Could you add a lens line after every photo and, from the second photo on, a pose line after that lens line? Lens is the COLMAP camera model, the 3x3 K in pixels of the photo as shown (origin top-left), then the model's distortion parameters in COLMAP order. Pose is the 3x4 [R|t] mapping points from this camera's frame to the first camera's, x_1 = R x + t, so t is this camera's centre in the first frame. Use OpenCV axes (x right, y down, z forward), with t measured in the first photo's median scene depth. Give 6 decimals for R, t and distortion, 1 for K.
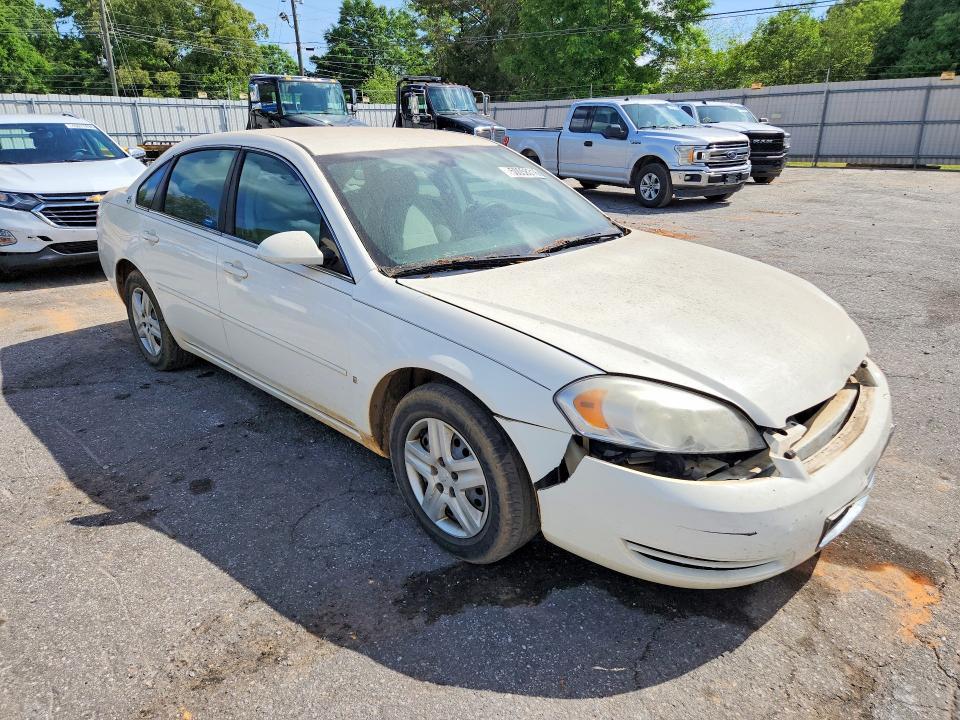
lens RADIAL K [[656.4, 0, 476.0], [0, 656.4, 360.8], [0, 0, 1]] dist [0.009245, -0.009612]
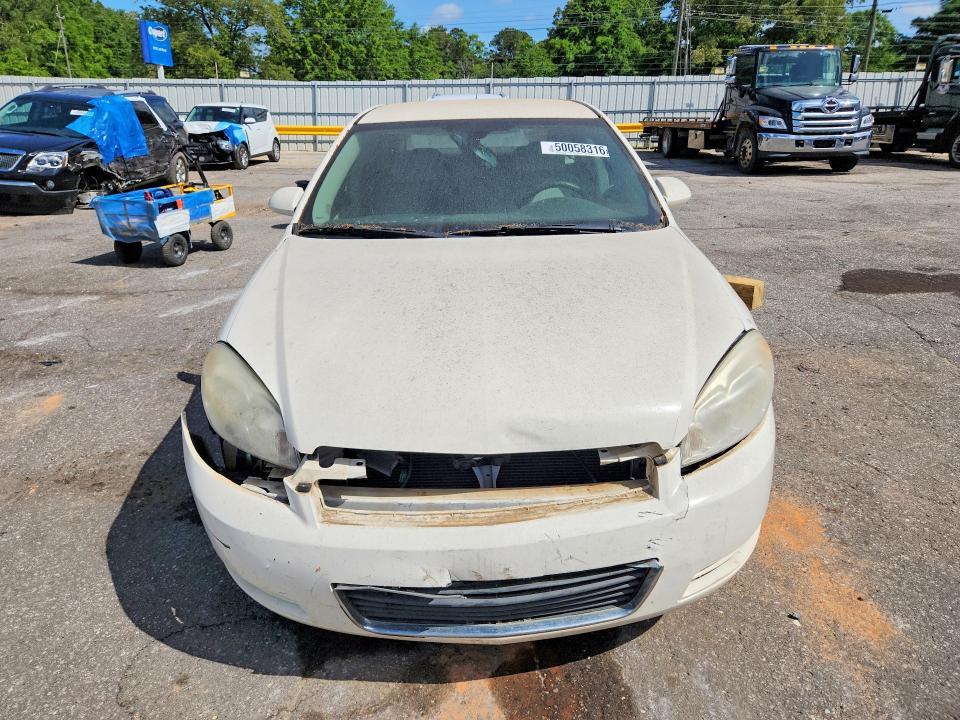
lens RADIAL K [[656.4, 0, 477.3], [0, 656.4, 360.2], [0, 0, 1]] dist [0.009245, -0.009612]
pose [[0.701462, 0.247967, -0.668180, 0.104841], [-0.227838, 0.966347, 0.119432, -0.015015], [0.675308, 0.068460, 0.734352, 0.047893]]
